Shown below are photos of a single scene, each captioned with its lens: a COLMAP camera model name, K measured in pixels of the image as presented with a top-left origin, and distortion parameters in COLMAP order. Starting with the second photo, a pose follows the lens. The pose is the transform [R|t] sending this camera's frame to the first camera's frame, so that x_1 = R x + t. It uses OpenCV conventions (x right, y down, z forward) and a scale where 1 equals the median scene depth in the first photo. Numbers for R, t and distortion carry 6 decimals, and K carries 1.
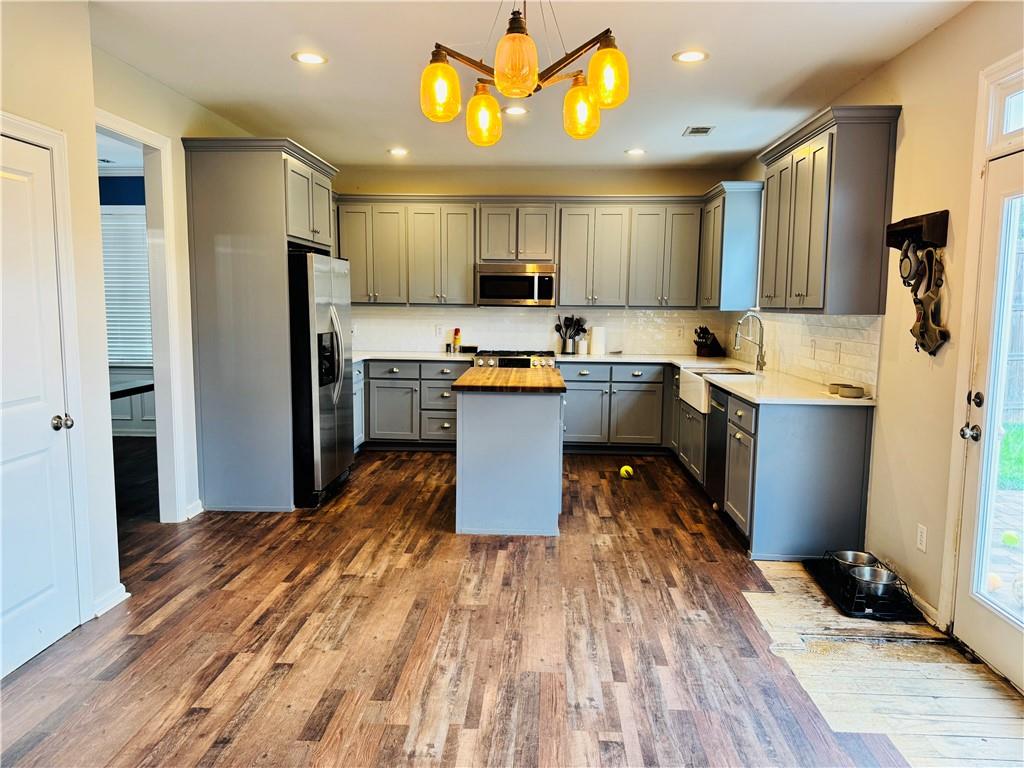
lens RADIAL K [[722.4, 0, 515.3], [0, 722.4, 385.3], [0, 0, 1]] dist [0.099920, -0.150853]
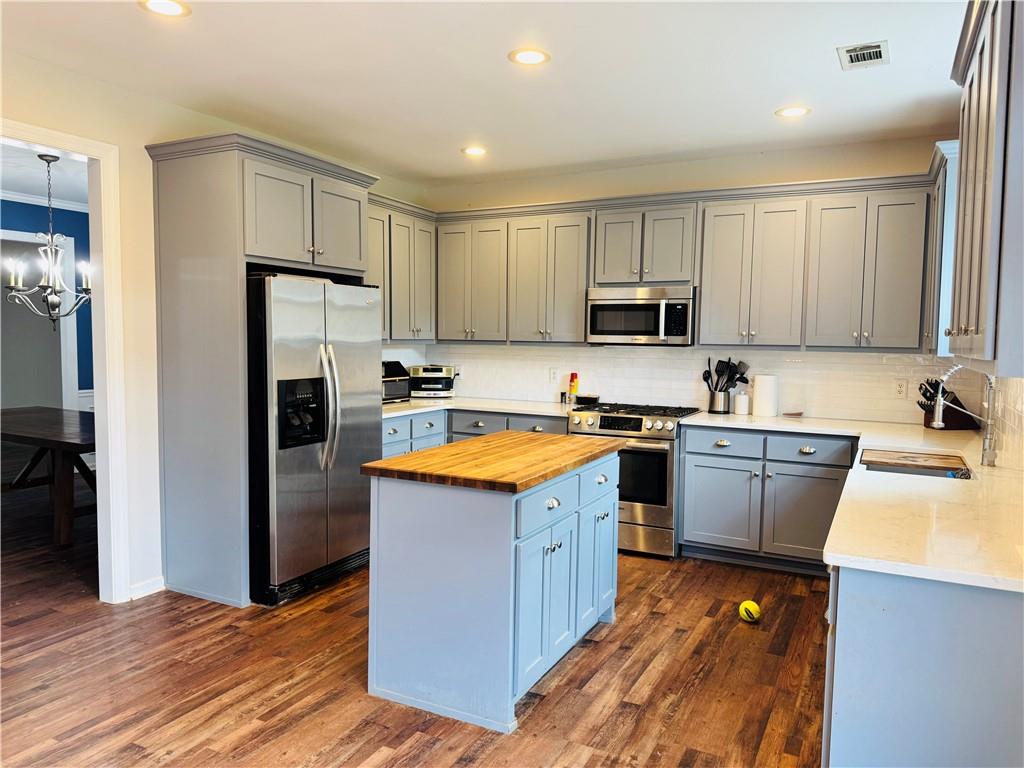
lens RADIAL K [[726.3, 0, 511.0], [0, 726.3, 379.5], [0, 0, 1]] dist [0.054303, -0.074697]
pose [[0.906695, 0.026586, -0.420948, 0.201439], [-0.051162, 0.997575, -0.047196, -0.034528], [0.418673, 0.064329, 0.905856, 0.291495]]
